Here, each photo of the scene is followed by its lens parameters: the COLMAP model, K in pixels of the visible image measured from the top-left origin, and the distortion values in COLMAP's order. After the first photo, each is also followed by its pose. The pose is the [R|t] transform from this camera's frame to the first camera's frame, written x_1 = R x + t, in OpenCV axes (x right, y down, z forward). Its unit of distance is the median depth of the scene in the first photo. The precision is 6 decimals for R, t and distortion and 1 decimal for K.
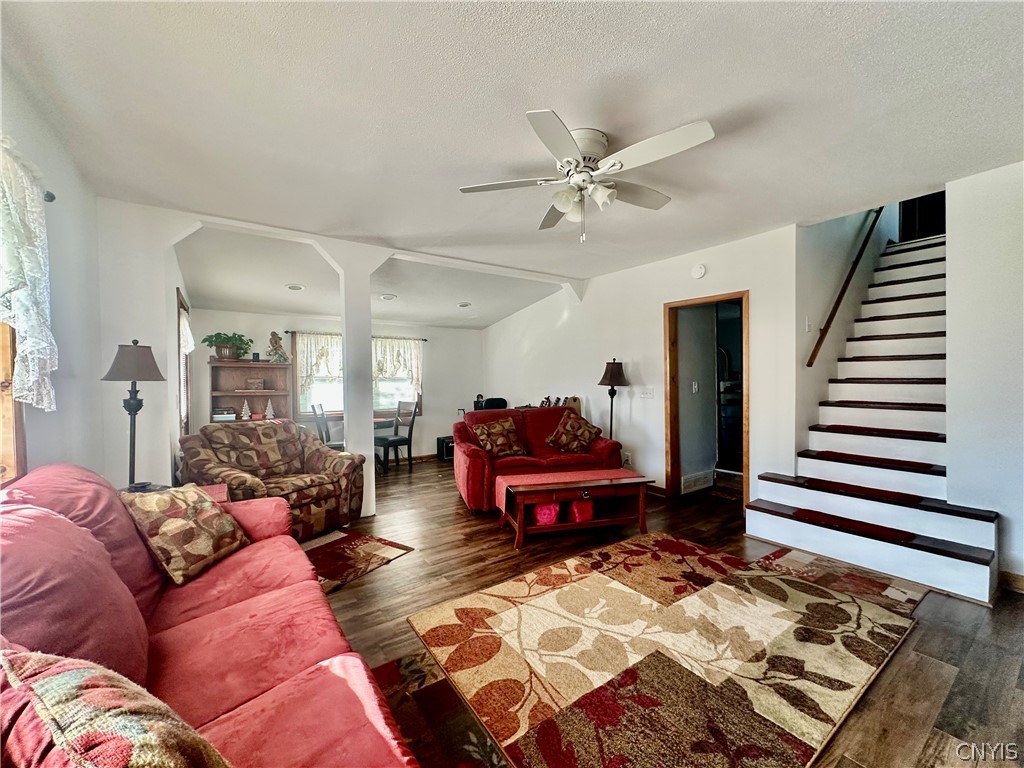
lens RADIAL K [[418.2, 0, 512.0], [0, 418.2, 384.0], [0, 0, 1]] dist [-0.000056, -0.000019]
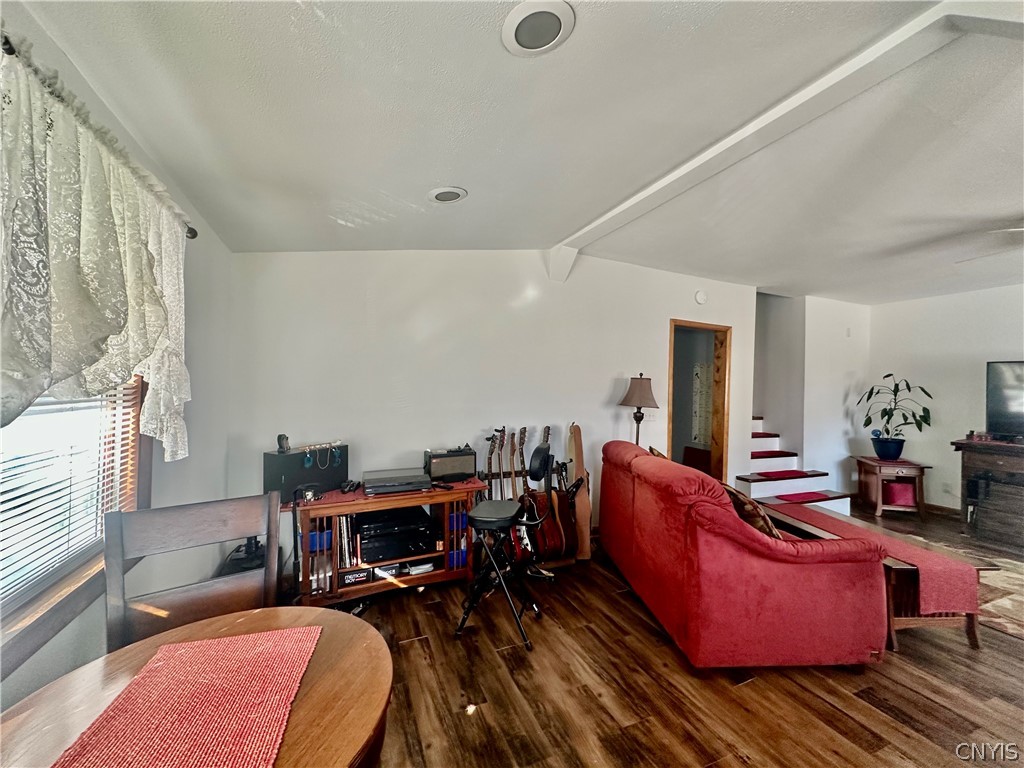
lens RADIAL K [[418.2, 0, 512.0], [0, 418.2, 384.0], [0, 0, 1]] dist [-0.000056, -0.000019]
pose [[0.223803, 0.020266, 0.974424, -0.568040], [-0.007211, 0.999791, -0.019137, -0.022581], [-0.974608, -0.002744, 0.223902, 1.064114]]
